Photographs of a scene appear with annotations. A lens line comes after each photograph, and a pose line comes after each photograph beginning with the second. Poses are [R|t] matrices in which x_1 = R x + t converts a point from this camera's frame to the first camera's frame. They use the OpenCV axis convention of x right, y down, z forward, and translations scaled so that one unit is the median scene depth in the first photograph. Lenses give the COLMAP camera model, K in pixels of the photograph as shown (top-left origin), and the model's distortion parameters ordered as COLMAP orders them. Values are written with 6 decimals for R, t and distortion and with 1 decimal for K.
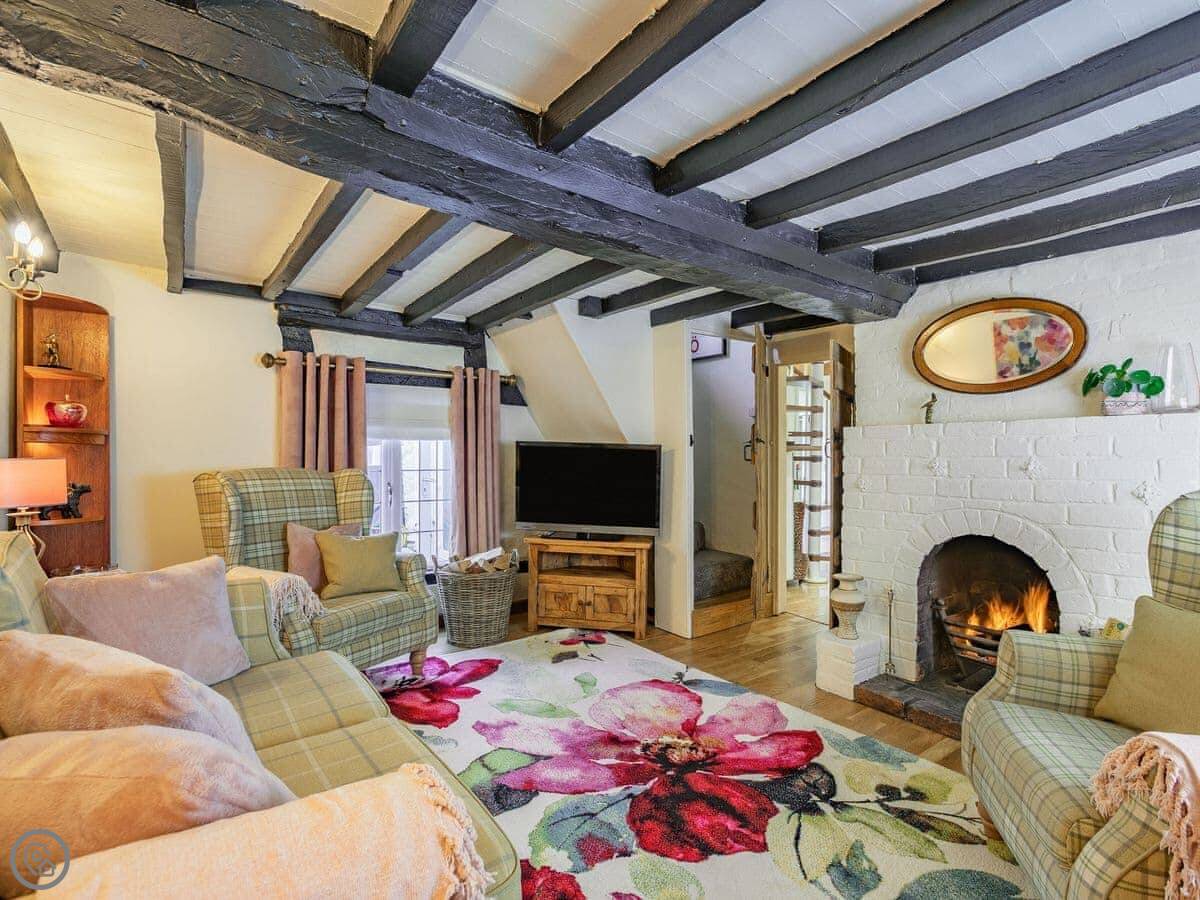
lens RADIAL K [[570.7, 0, 621.7], [0, 570.7, 449.8], [0, 0, 1]] dist [-0.017130, 0.014010]
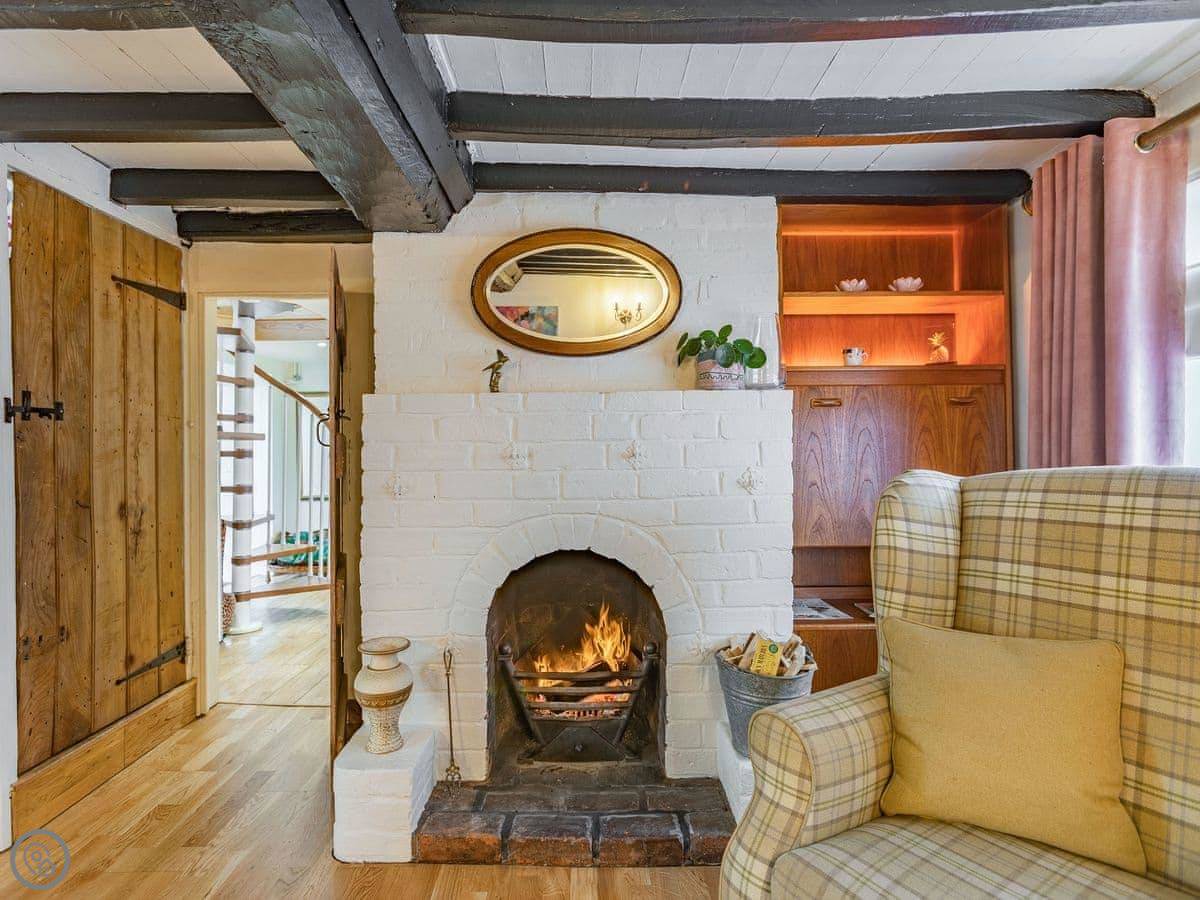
lens RADIAL K [[596.2, 0, 577.9], [0, 596.2, 448.0], [0, 0, 1]] dist [-0.001475, 0.000936]
pose [[0.613530, 0.001272, 0.789671, 0.035268], [-0.000418, 0.999999, -0.001287, 0.021433], [-0.789672, 0.000460, 0.613530, 0.505420]]
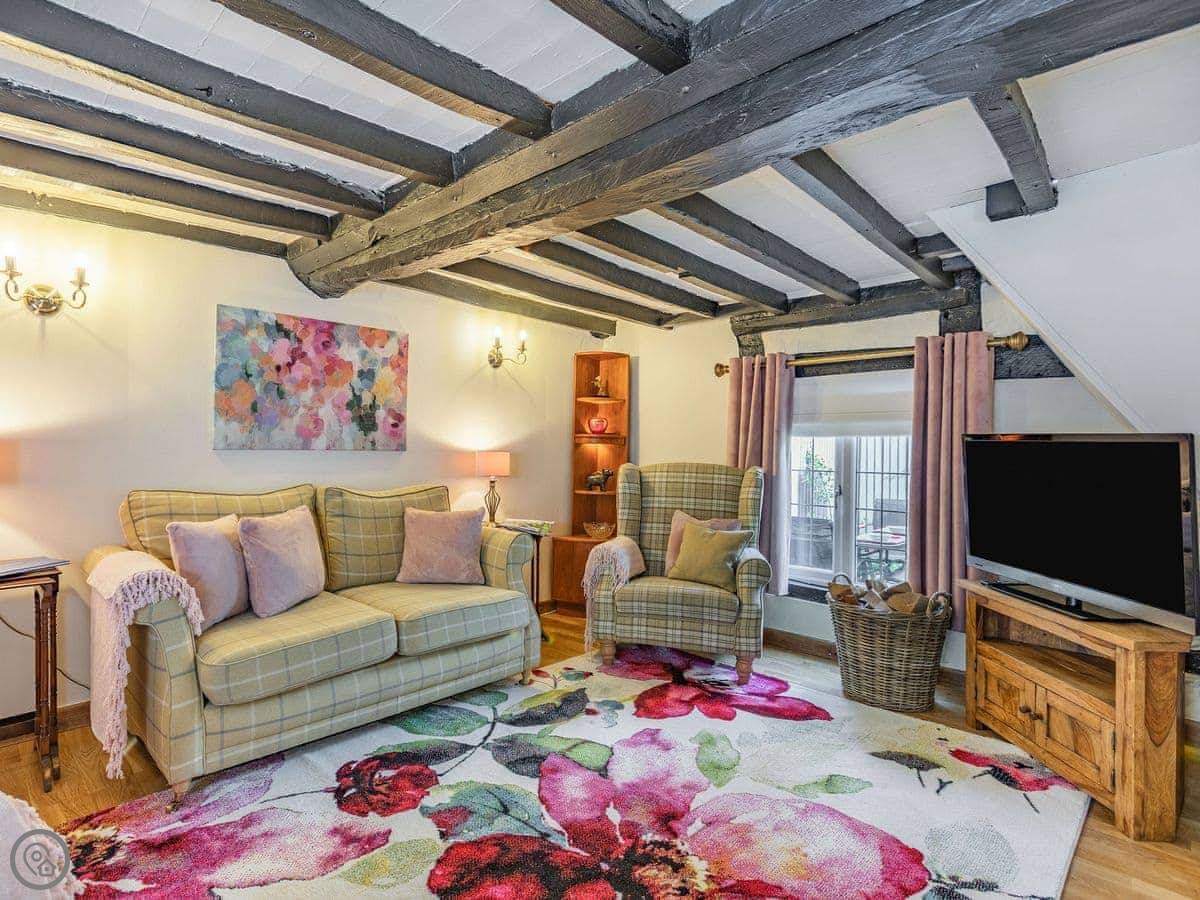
lens RADIAL K [[606.5, 0, 554.9], [0, 606.5, 451.8], [0, 0, 1]] dist [-0.020041, 0.017370]
pose [[0.143892, 0.001046, -0.989593, 0.663902], [-0.003542, 0.999994, 0.000542, 0.010072], [0.989587, 0.003427, 0.143895, 0.619725]]
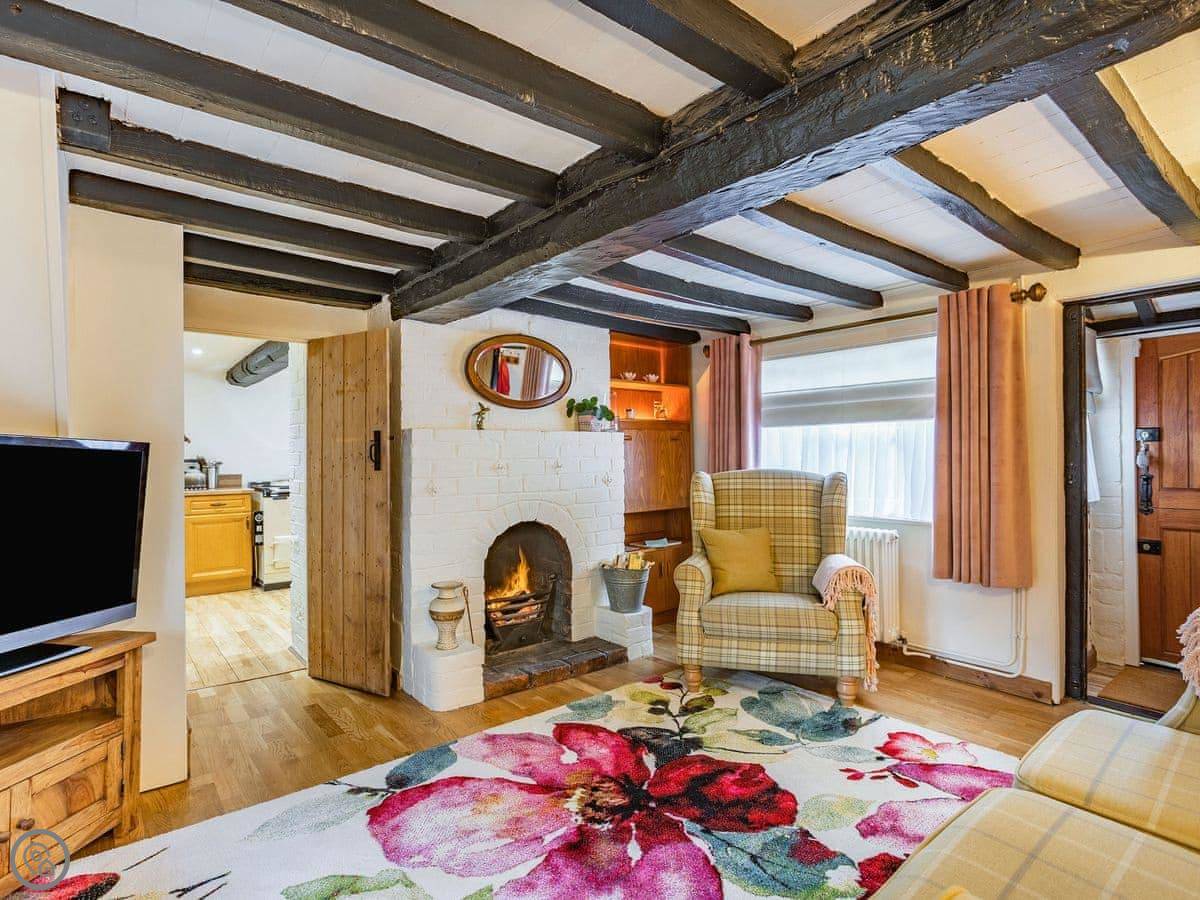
lens RADIAL K [[606.5, 0, 554.9], [0, 606.5, 451.8], [0, 0, 1]] dist [-0.020041, 0.017370]
pose [[0.034683, 0.003680, 0.999392, -0.680462], [-0.000621, 0.999993, -0.003661, 0.001511], [-0.999398, -0.000494, 0.034685, 0.853366]]
